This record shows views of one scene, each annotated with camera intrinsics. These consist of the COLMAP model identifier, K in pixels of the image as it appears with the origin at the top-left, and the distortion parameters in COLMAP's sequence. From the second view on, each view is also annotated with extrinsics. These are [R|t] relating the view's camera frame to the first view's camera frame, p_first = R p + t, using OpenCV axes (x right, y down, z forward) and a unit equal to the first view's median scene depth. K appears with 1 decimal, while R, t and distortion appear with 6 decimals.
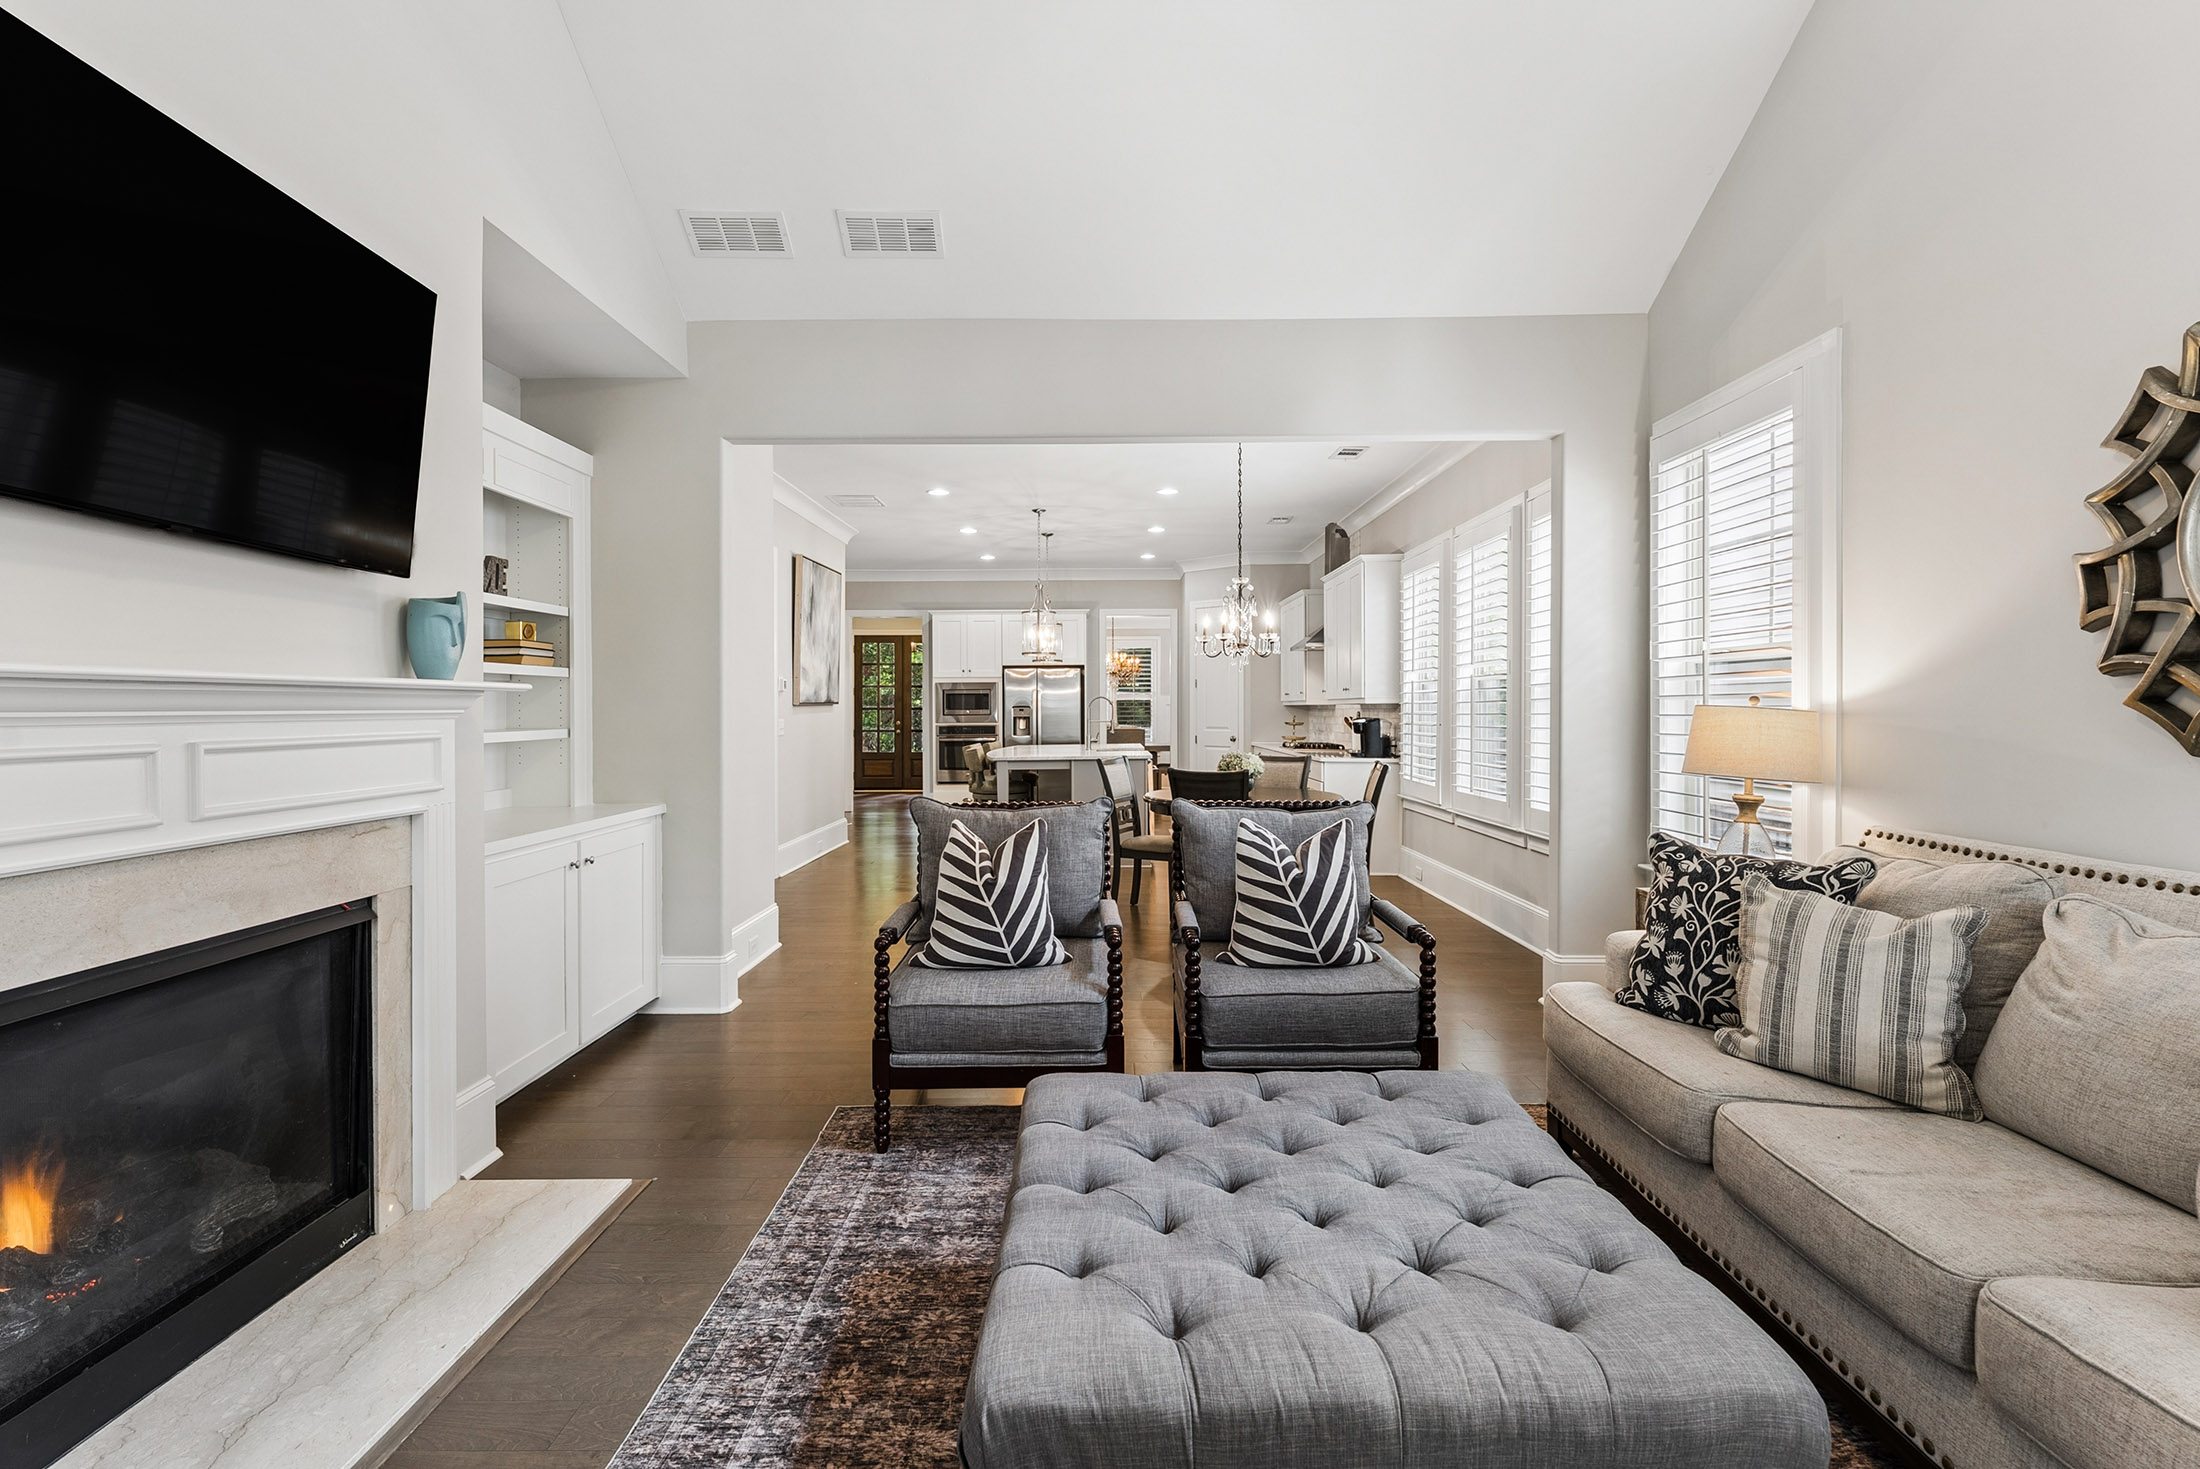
lens RADIAL K [[989.5, 0, 1093.8], [0, 989.5, 714.2], [0, 0, 1]] dist [0.000136, -0.000648]
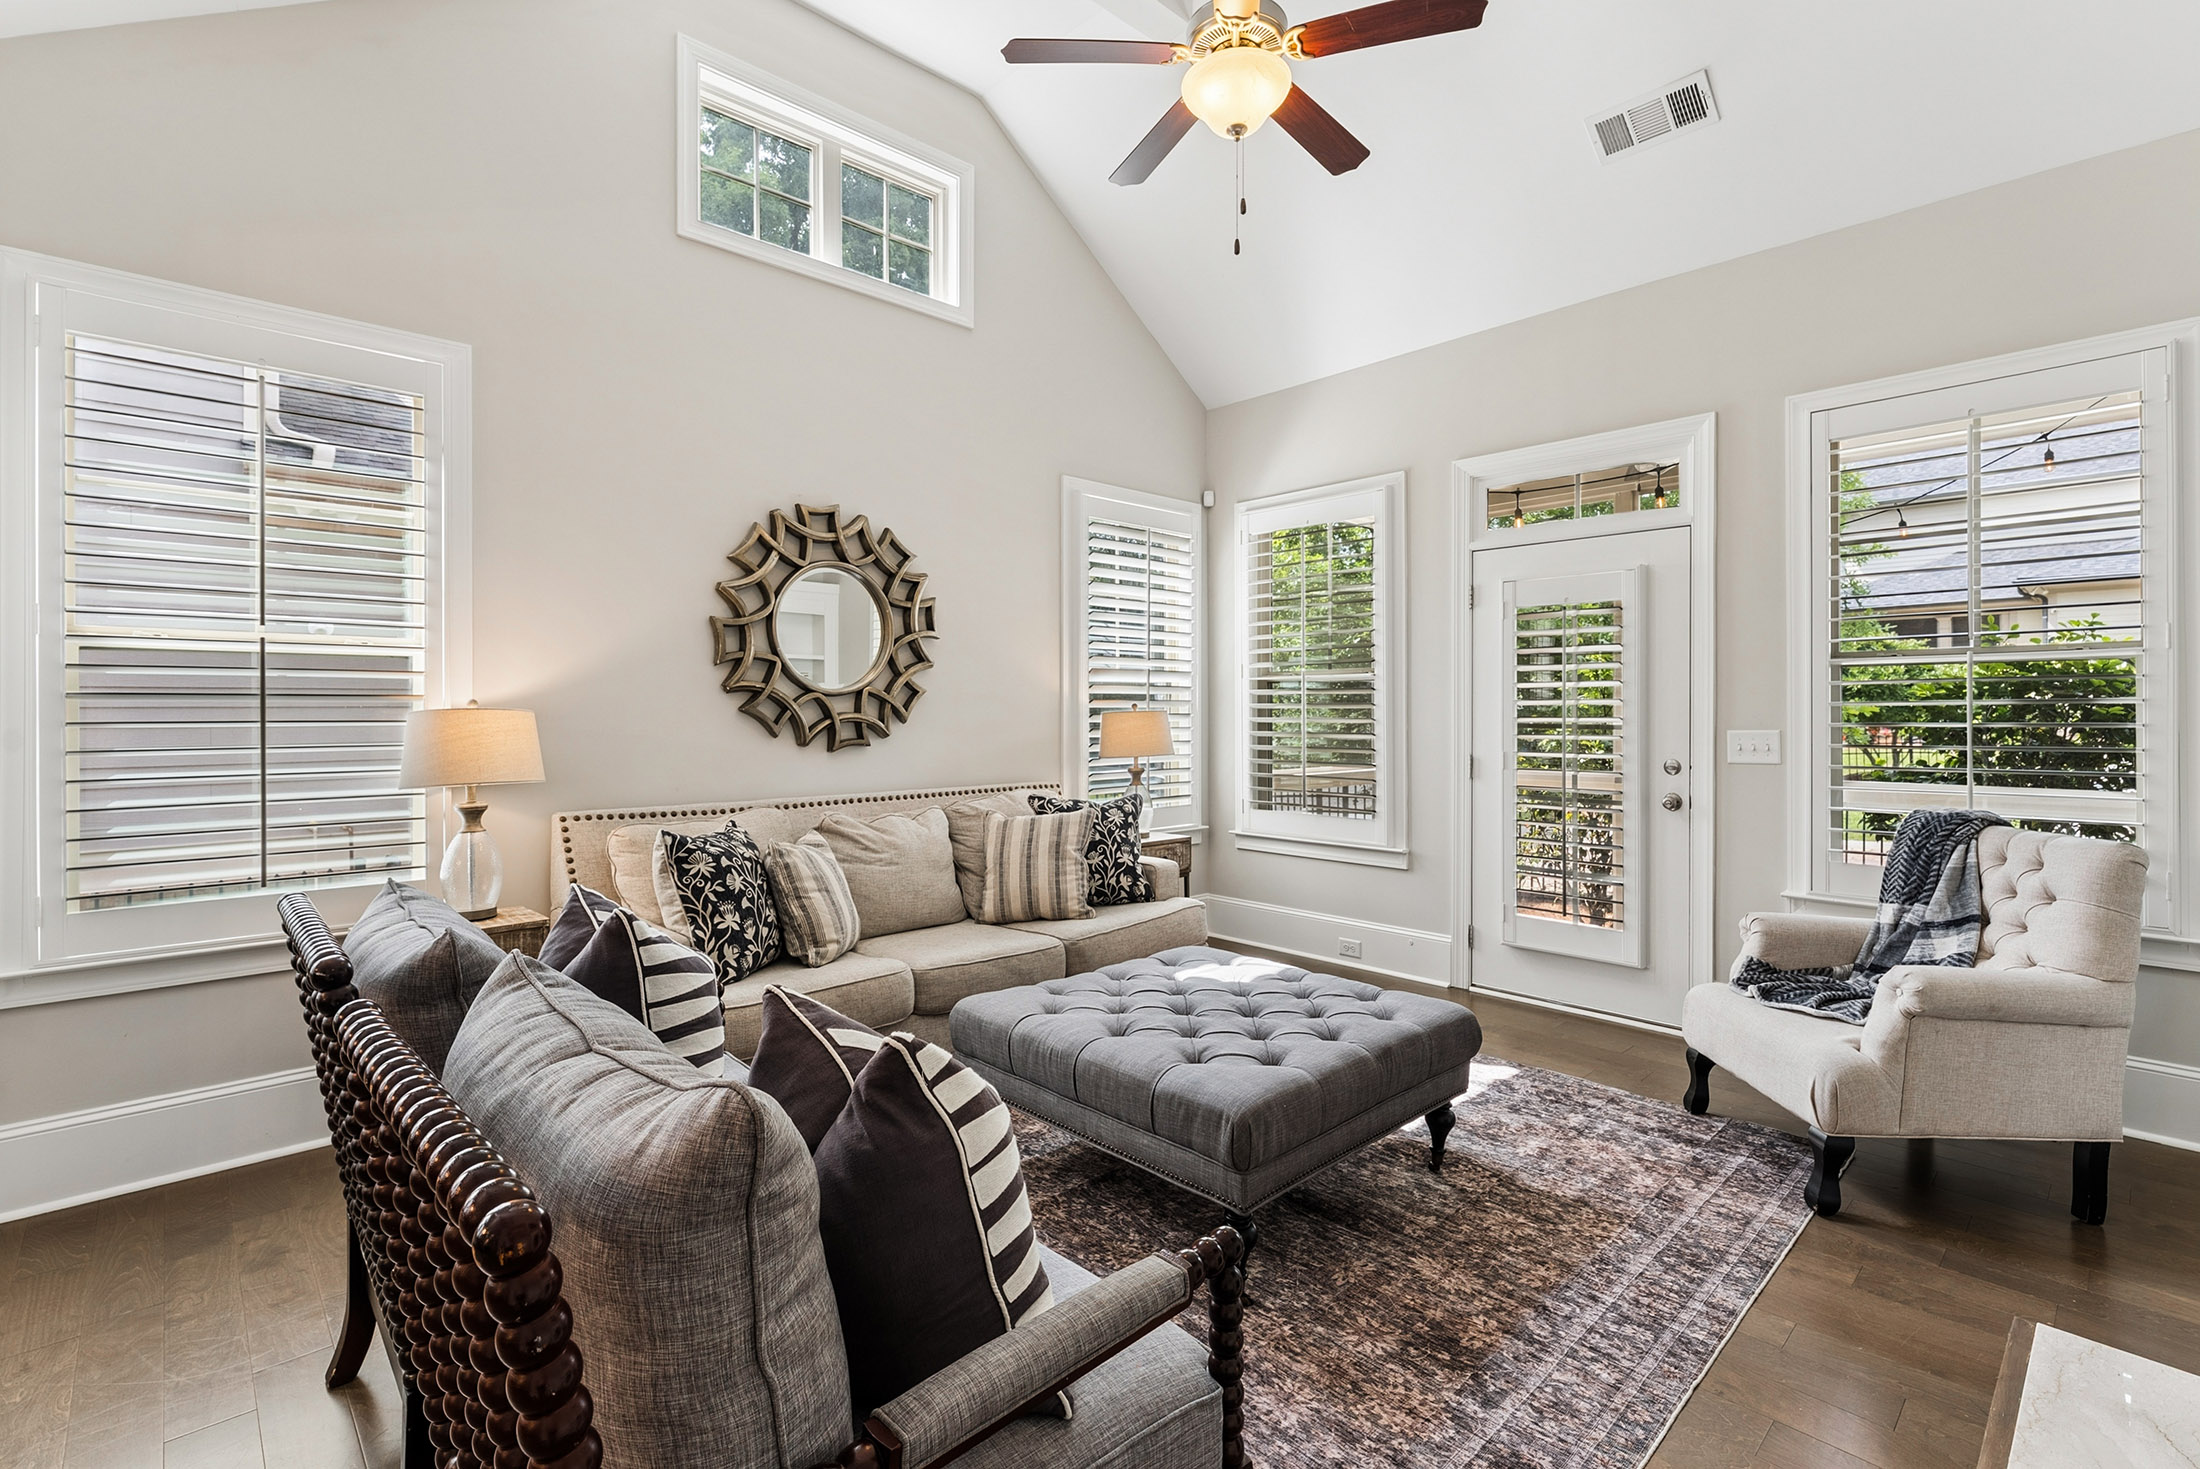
lens RADIAL K [[999.1, 0, 1098.5], [0, 999.1, 710.7], [0, 0, 1]] dist [-0.000497, -0.000286]
pose [[-0.691899, 0.003547, 0.721986, -0.497330], [0.006677, 0.999977, 0.001486, -0.005283], [-0.721964, 0.005849, -0.691906, 1.352193]]
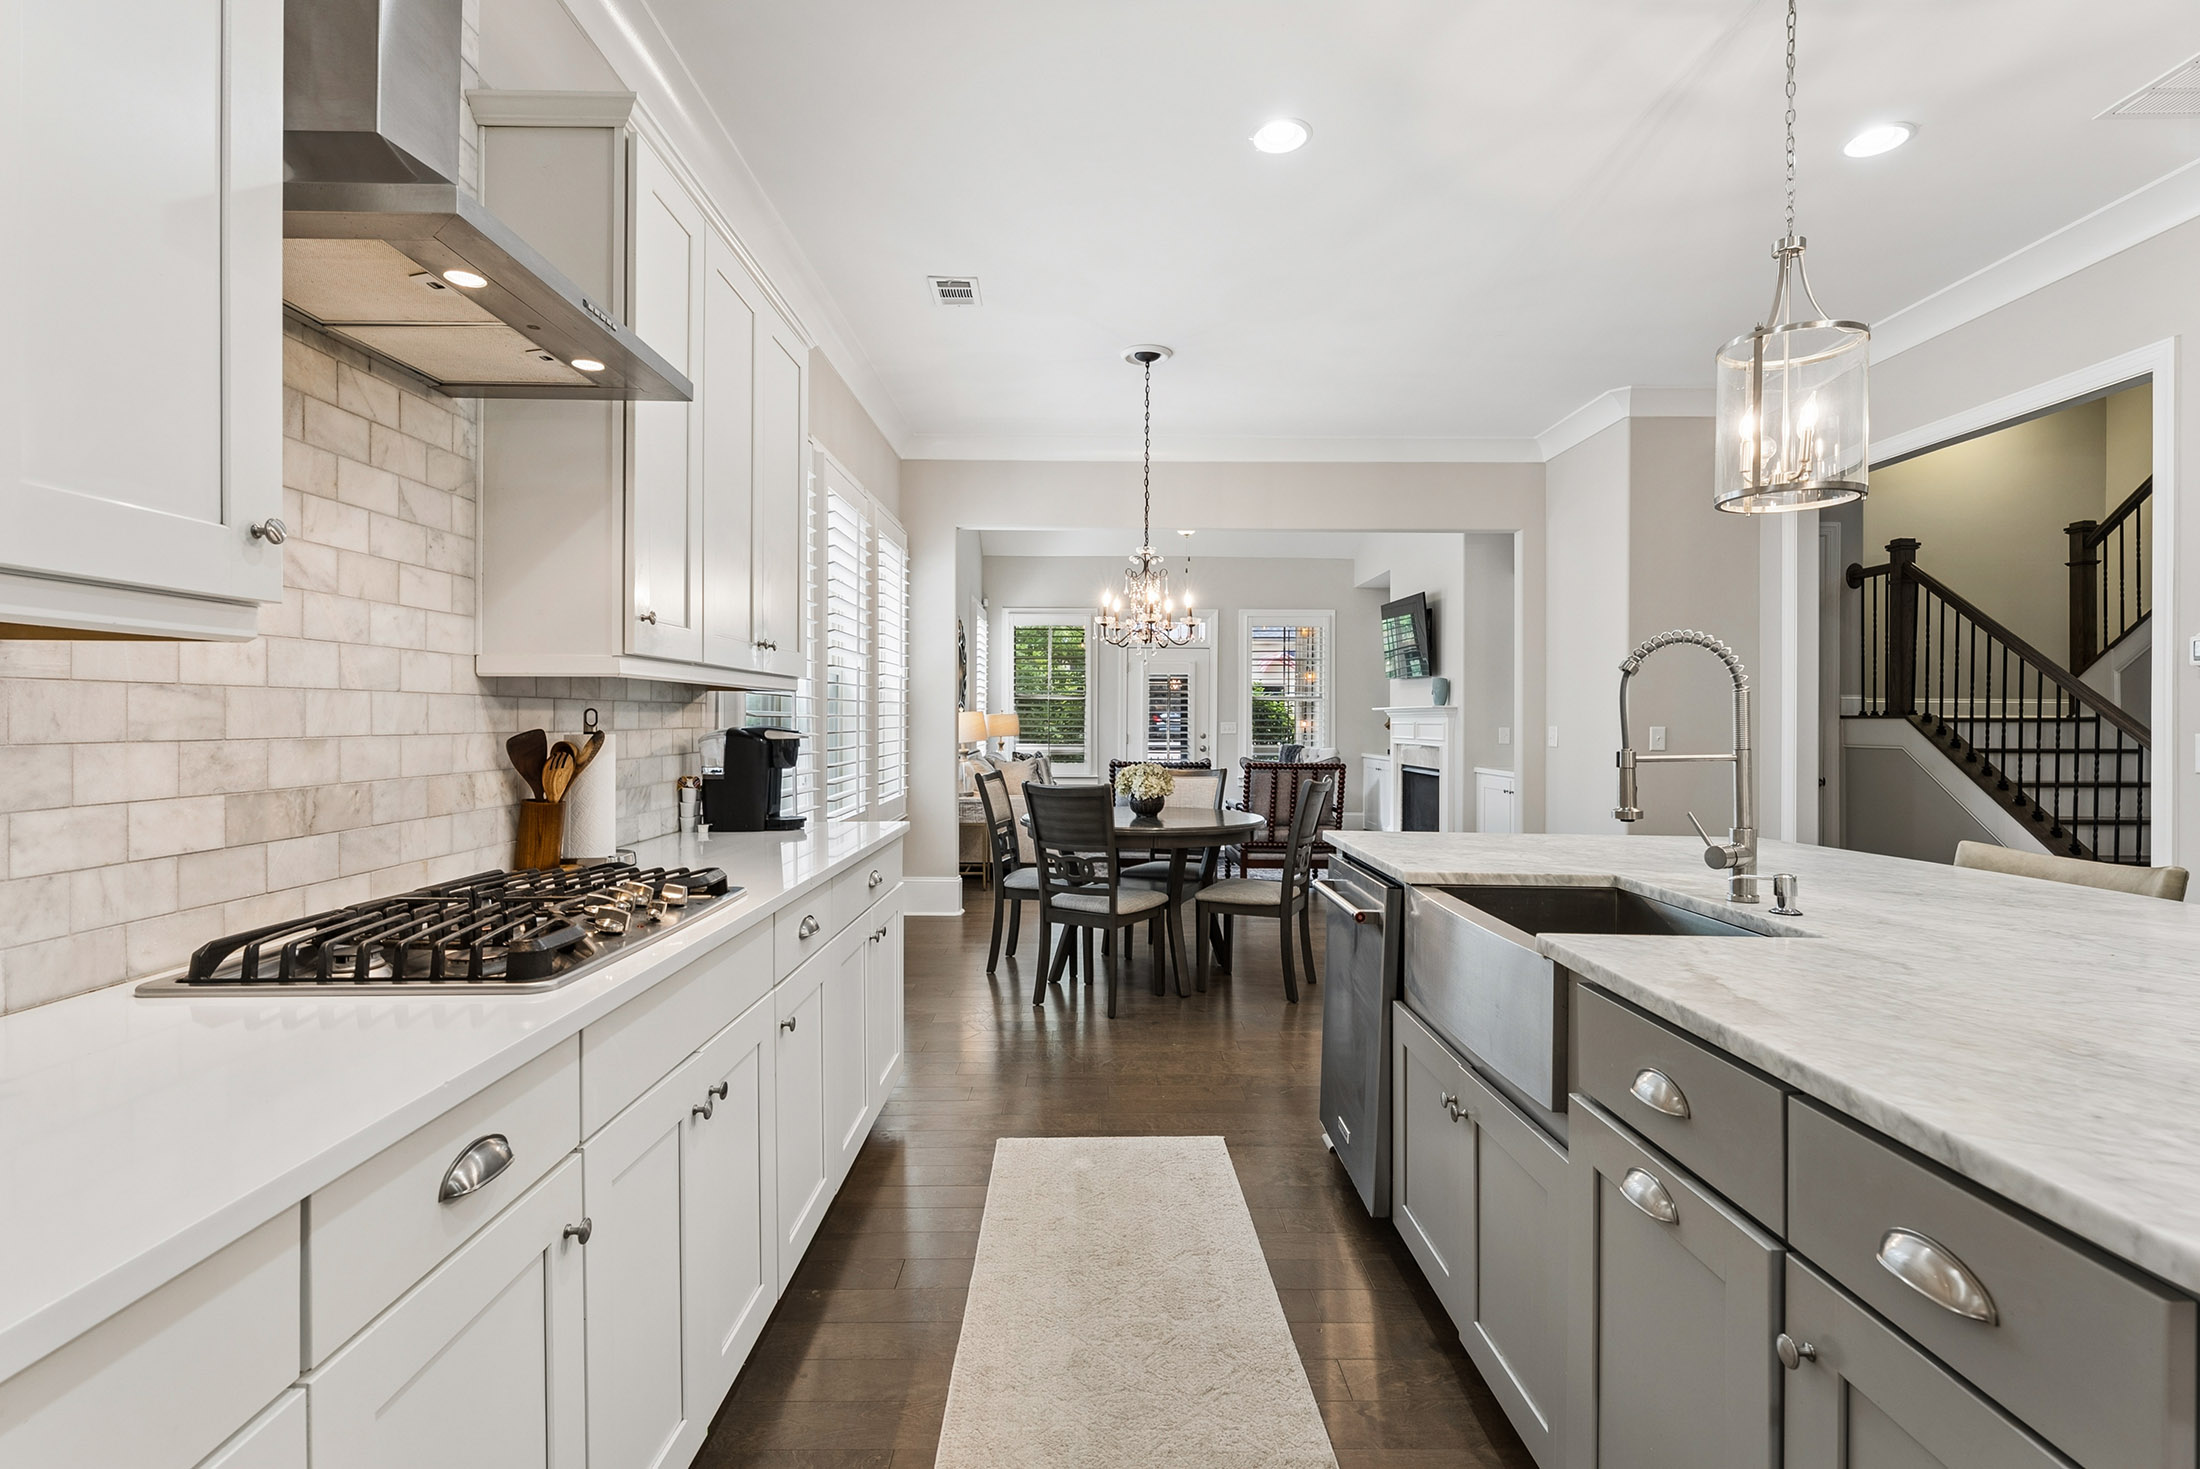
lens RADIAL K [[1054.1, 0, 1094.2], [0, 1054.1, 724.8], [0, 0, 1]] dist [0.001212, 0.000036]
pose [[-0.999954, -0.003601, -0.008881, 0.409053], [-0.003701, 0.999929, 0.011344, -0.006719], [0.008840, 0.011376, -0.999896, 3.846966]]
